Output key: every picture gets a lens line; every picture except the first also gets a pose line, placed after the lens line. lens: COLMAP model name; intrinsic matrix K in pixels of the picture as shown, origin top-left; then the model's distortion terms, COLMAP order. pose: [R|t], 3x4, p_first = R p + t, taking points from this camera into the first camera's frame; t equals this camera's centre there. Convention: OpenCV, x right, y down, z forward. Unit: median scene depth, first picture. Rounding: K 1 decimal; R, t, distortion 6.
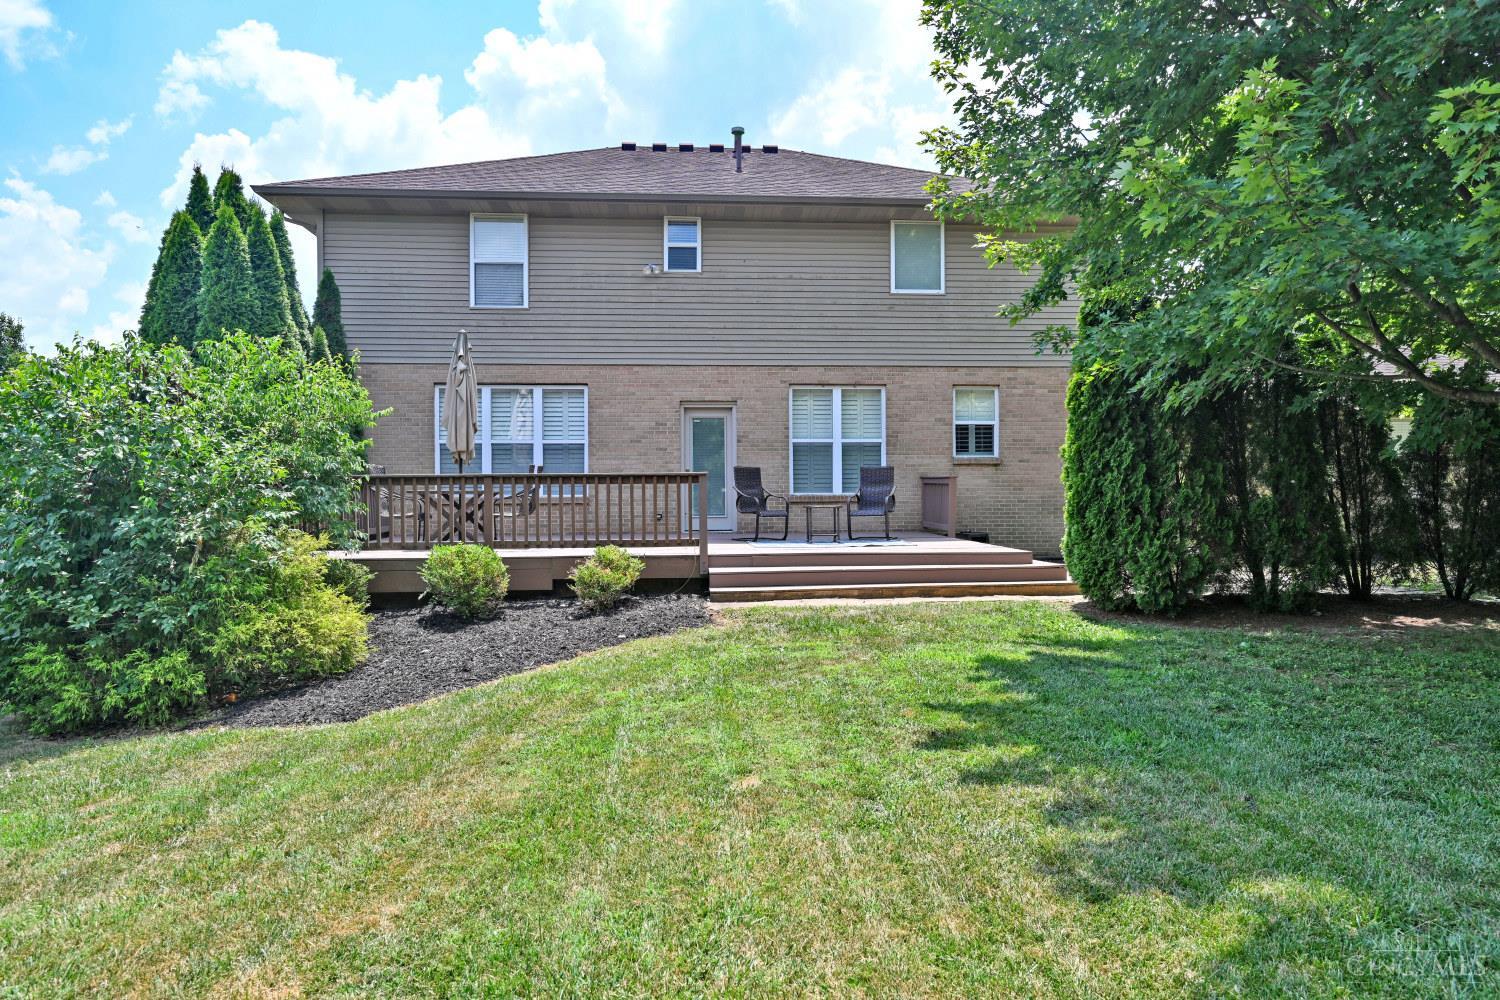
lens RADIAL K [[938.6, 0, 747.2], [0, 938.6, 501.1], [0, 0, 1]] dist [0.005852, -0.000060]
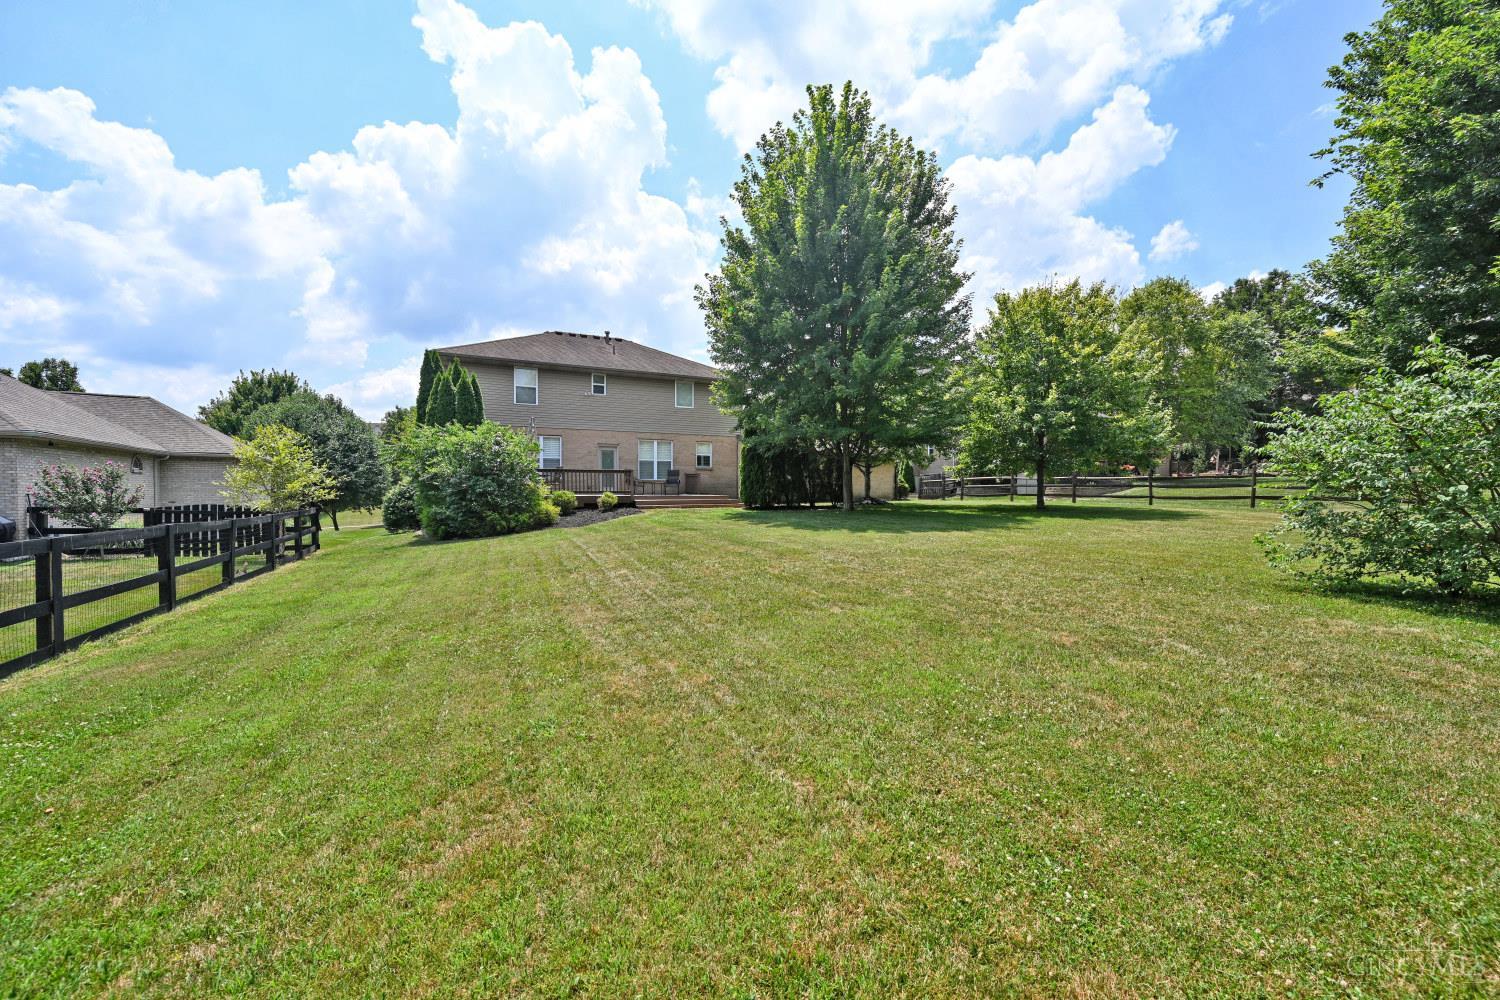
lens RADIAL K [[596.4, 0, 744.2], [0, 596.4, 497.0], [0, 0, 1]] dist [-0.002456, 0.000204]
pose [[0.928908, 0.004251, 0.370286, -0.330275], [-0.004612, 0.999989, 0.000090, 0.044381], [-0.370281, -0.001791, 0.928918, -0.759195]]
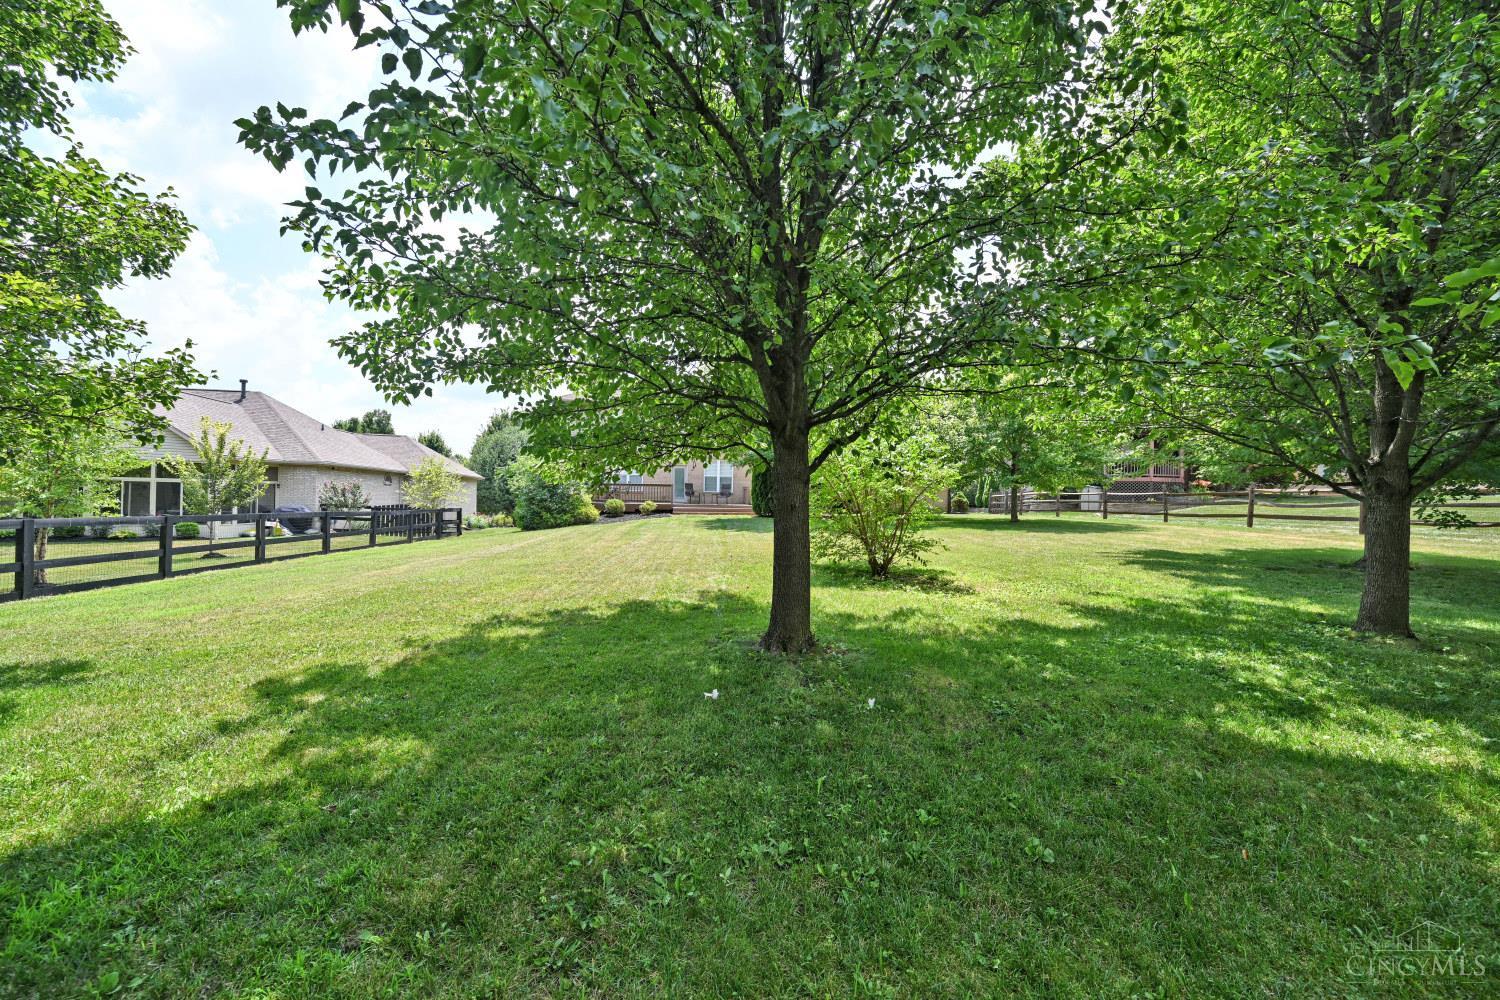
lens RADIAL K [[596.4, 0, 755.9], [0, 596.4, 498.1], [0, 0, 1]] dist [-0.002456, 0.000204]
pose [[0.999215, 0.023817, 0.031648, 0.177877], [-0.023328, 0.999604, -0.015736, 0.047368], [-0.032010, 0.014986, 0.999375, -1.213661]]
